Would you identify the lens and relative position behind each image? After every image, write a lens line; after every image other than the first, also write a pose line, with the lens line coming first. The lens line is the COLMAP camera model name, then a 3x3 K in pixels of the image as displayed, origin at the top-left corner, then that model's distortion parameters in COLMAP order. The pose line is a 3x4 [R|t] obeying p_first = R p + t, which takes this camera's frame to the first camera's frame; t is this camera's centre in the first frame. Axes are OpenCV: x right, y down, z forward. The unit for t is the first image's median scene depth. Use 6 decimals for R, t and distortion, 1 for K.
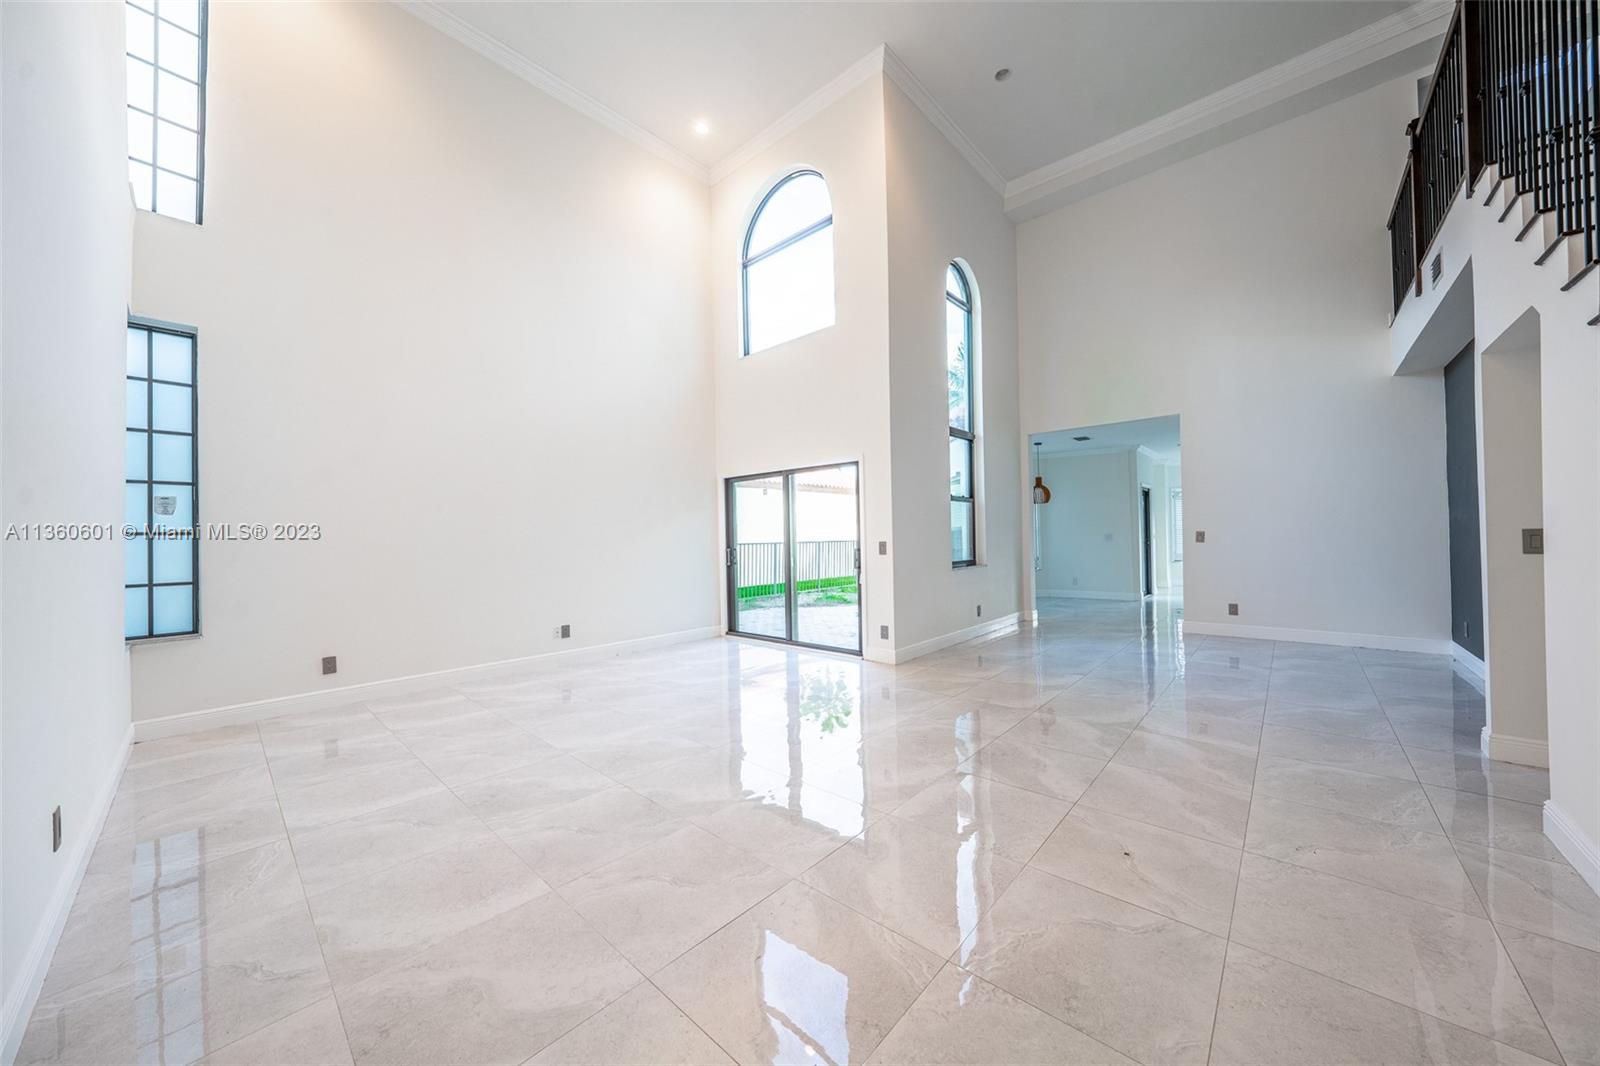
lens RADIAL K [[547.6, 0, 803.3], [0, 547.6, 532.1], [0, 0, 1]] dist [-0.022010, 0.003966]
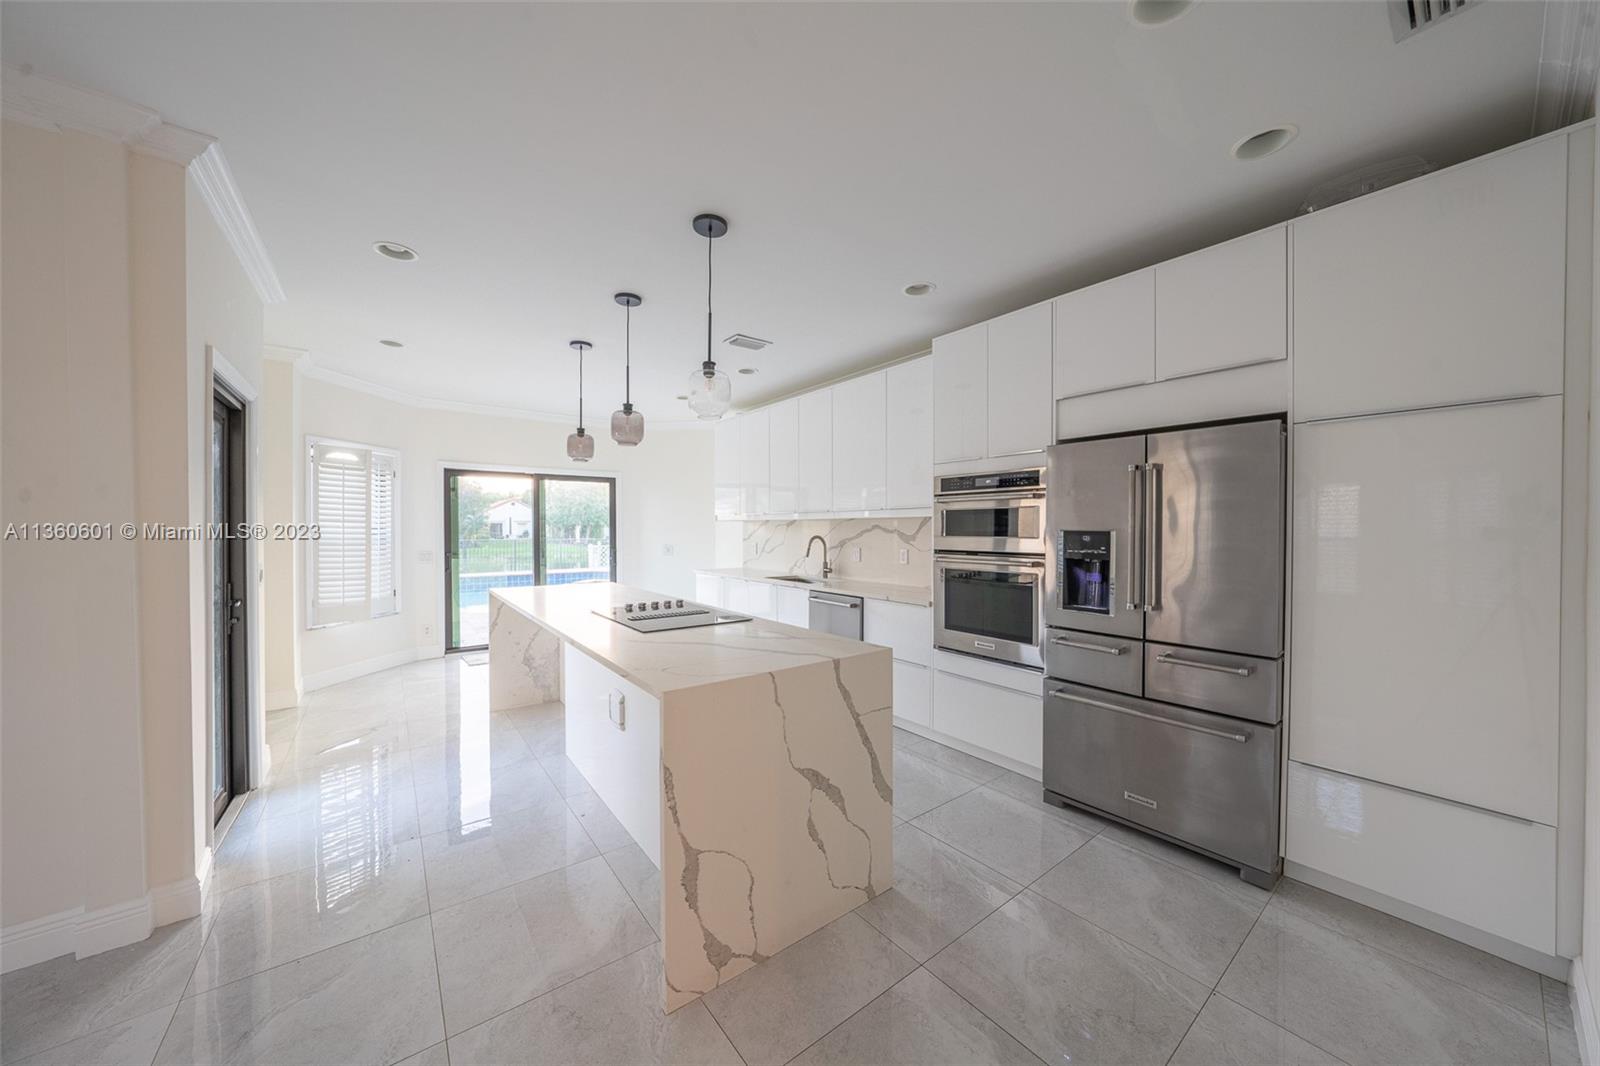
lens RADIAL K [[547.6, 0, 805.3], [0, 547.6, 531.8], [0, 0, 1]] dist [-0.022010, 0.003966]
pose [[0.183697, 0.011383, 0.982917, 0.426993], [-0.007424, 0.999920, -0.010193, -0.013998], [-0.982955, -0.005425, 0.183767, 0.676900]]
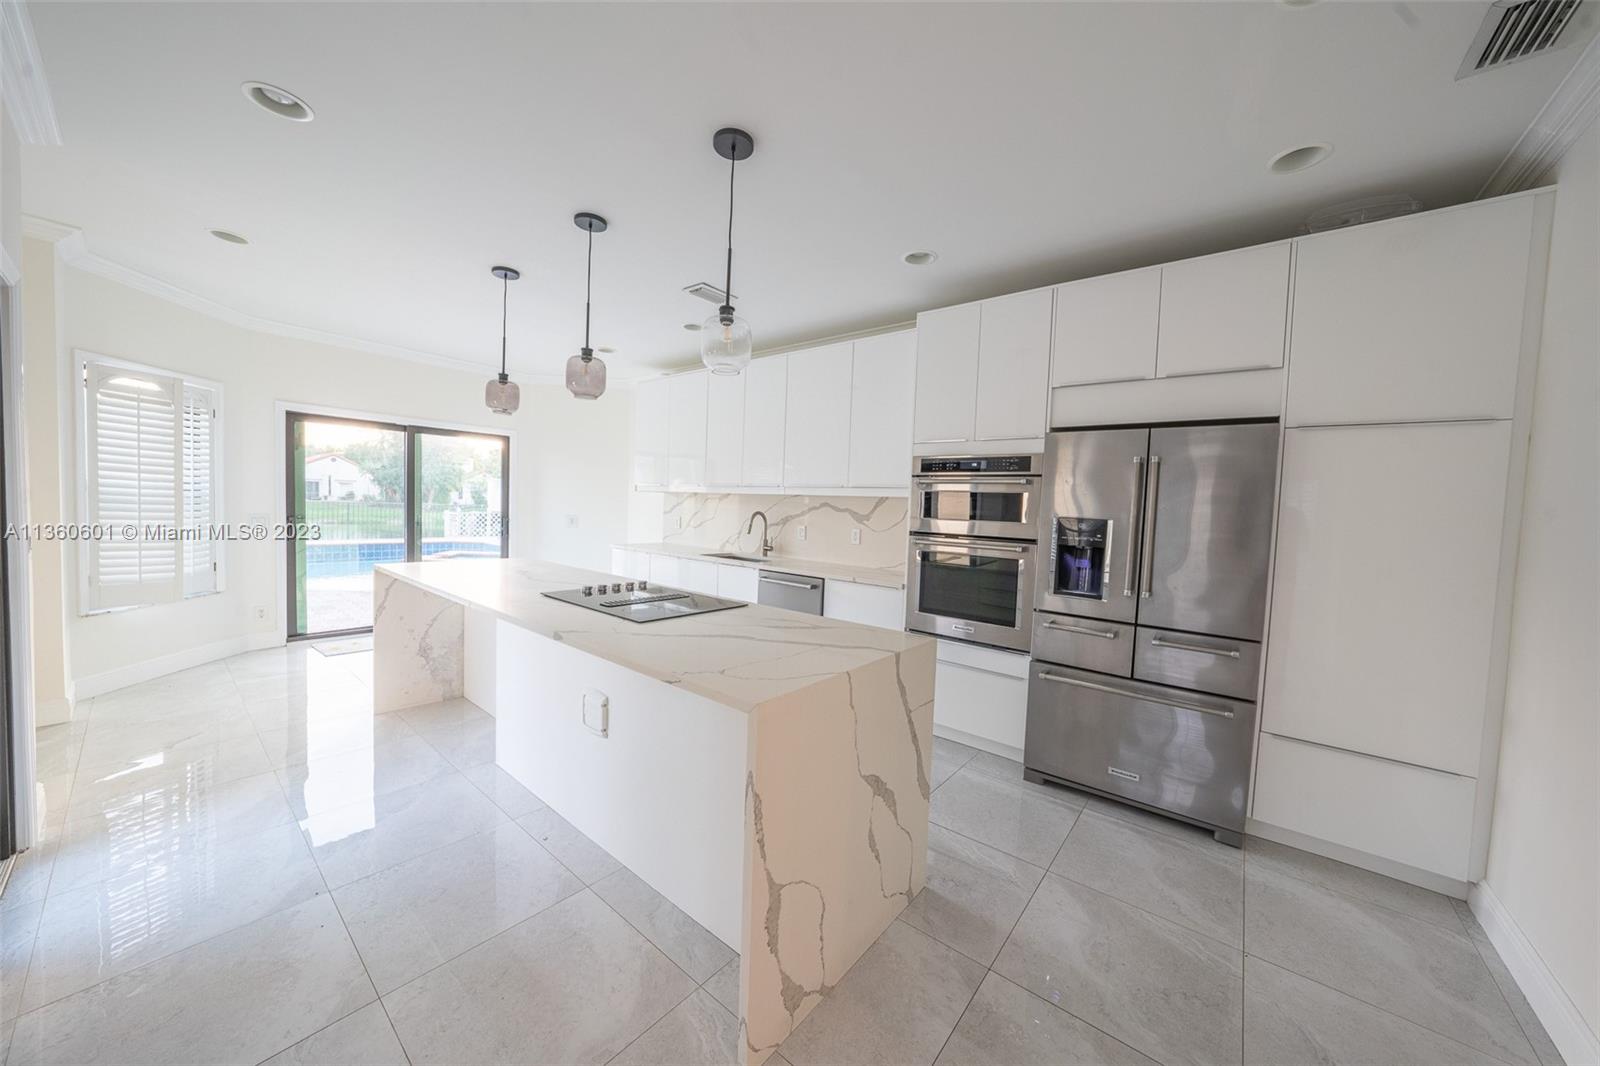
lens RADIAL K [[547.6, 0, 804.6], [0, 547.6, 531.0], [0, 0, 1]] dist [-0.022010, 0.003966]
pose [[-0.046228, -0.029750, 0.998488, 0.439783], [-0.041404, 0.998755, 0.027841, -0.013898], [-0.998073, -0.040054, -0.047402, 0.718434]]
